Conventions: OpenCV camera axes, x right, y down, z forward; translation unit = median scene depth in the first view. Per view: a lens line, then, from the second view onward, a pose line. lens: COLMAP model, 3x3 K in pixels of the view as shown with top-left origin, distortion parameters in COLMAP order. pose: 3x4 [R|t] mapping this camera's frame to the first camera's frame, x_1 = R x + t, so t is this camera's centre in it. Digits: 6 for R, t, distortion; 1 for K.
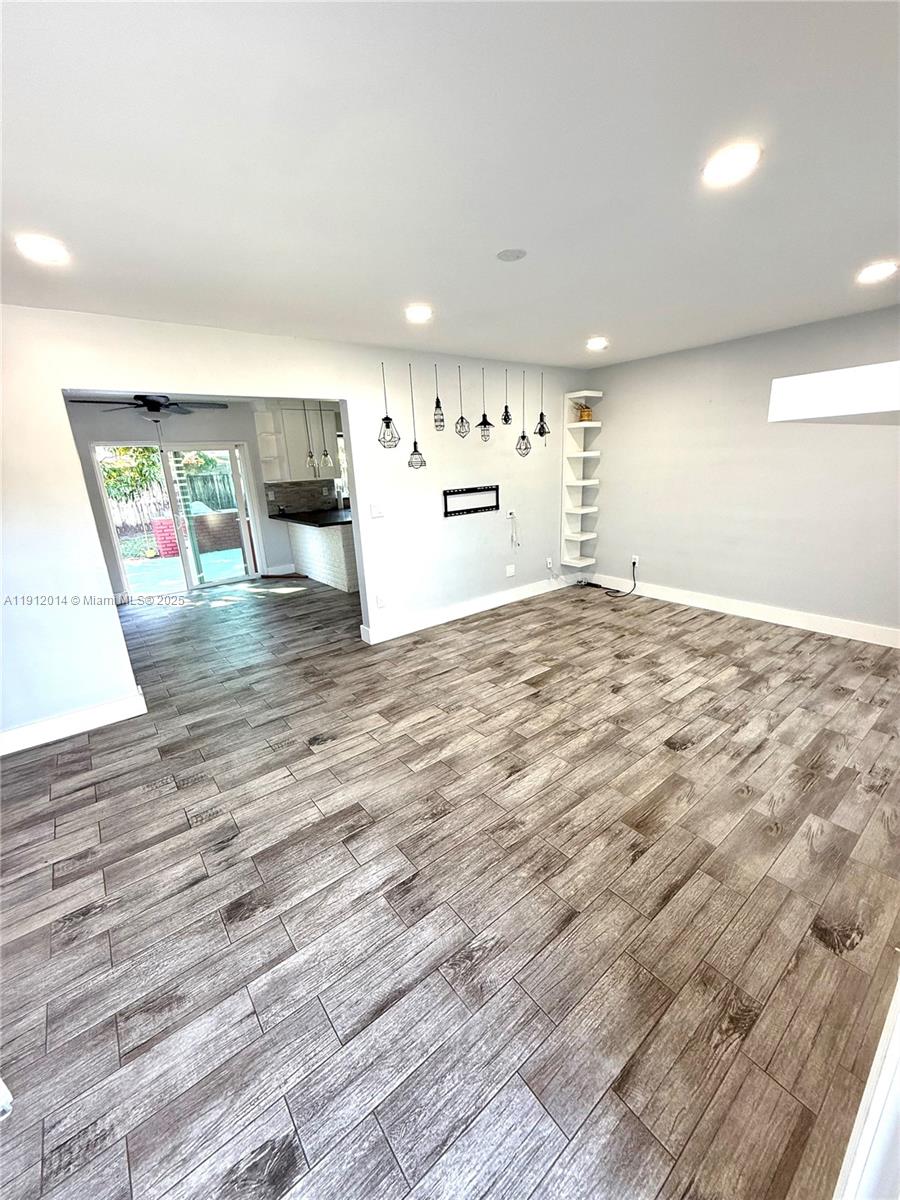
lens RADIAL K [[478.9, 0, 447.8], [0, 478.9, 598.2], [0, 0, 1]] dist [0.001118, -0.000808]
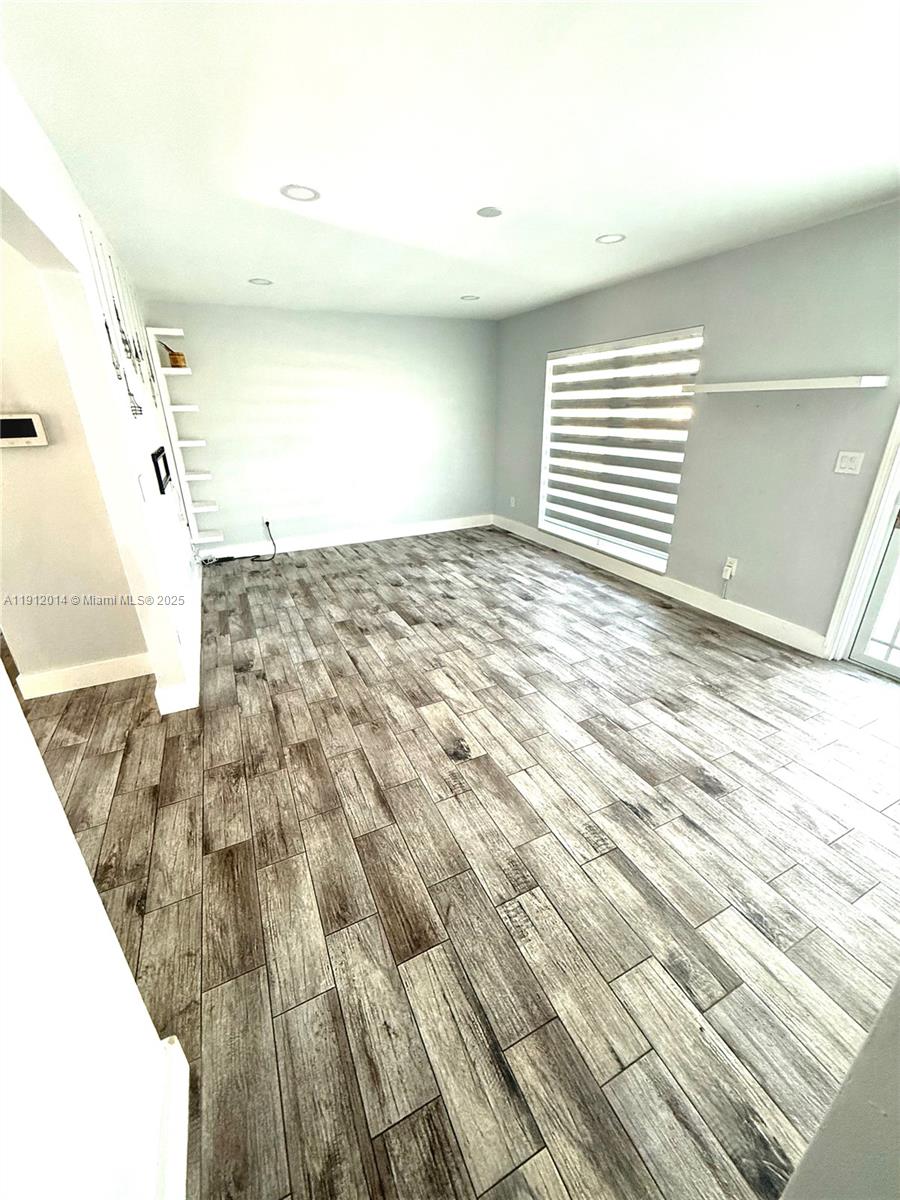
lens RADIAL K [[478.9, 0, 456.7], [0, 478.9, 595.6], [0, 0, 1]] dist [0.001118, -0.000808]
pose [[0.211158, -0.323008, 0.922539, -0.859735], [0.279019, 0.924469, 0.259820, -0.144823], [-0.936782, 0.202543, 0.285334, 0.667014]]
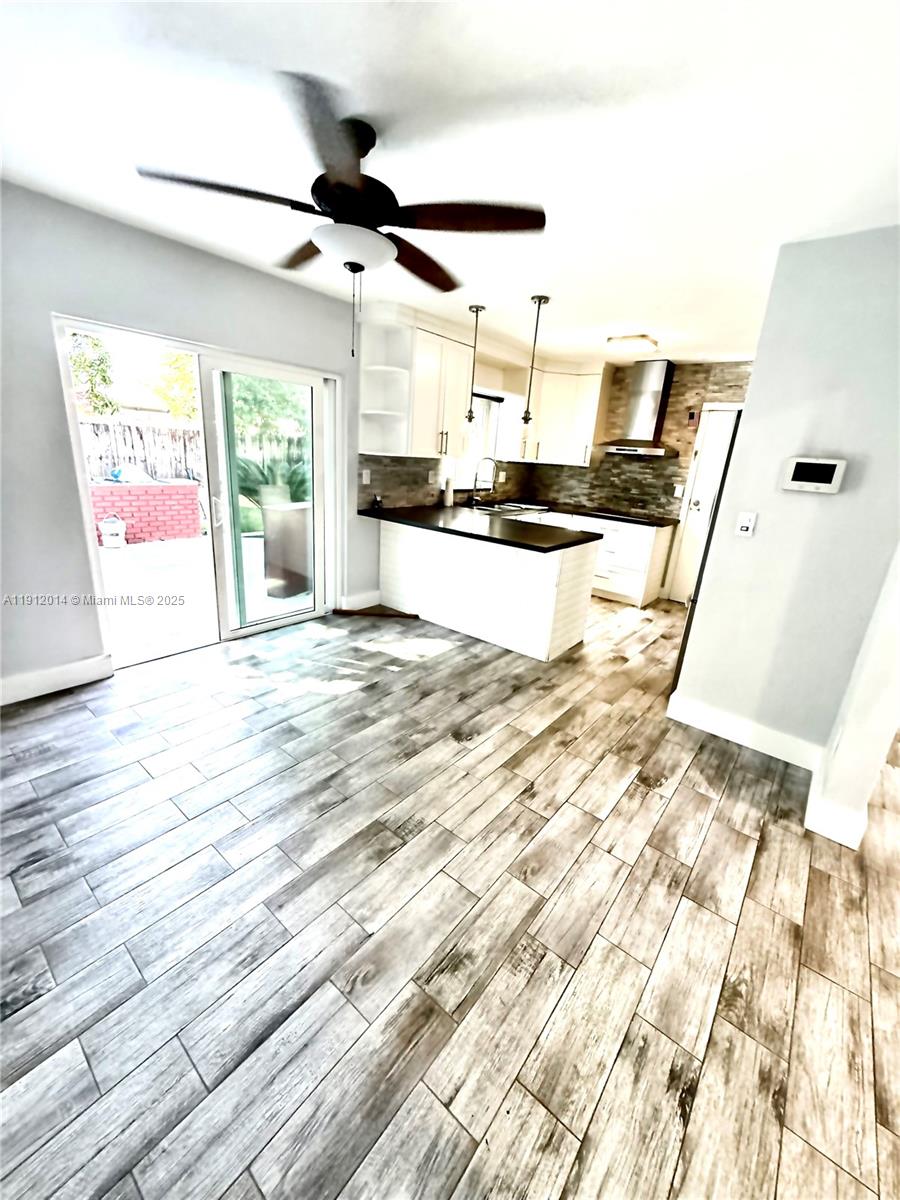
lens RADIAL K [[478.9, 0, 449.5], [0, 478.9, 598.1], [0, 0, 1]] dist [0.001118, -0.000808]
pose [[0.967991, 0.043454, 0.247194, -0.922625], [-0.049629, 0.998591, 0.018804, -0.185704], [-0.246029, -0.030471, 0.968783, 0.917892]]
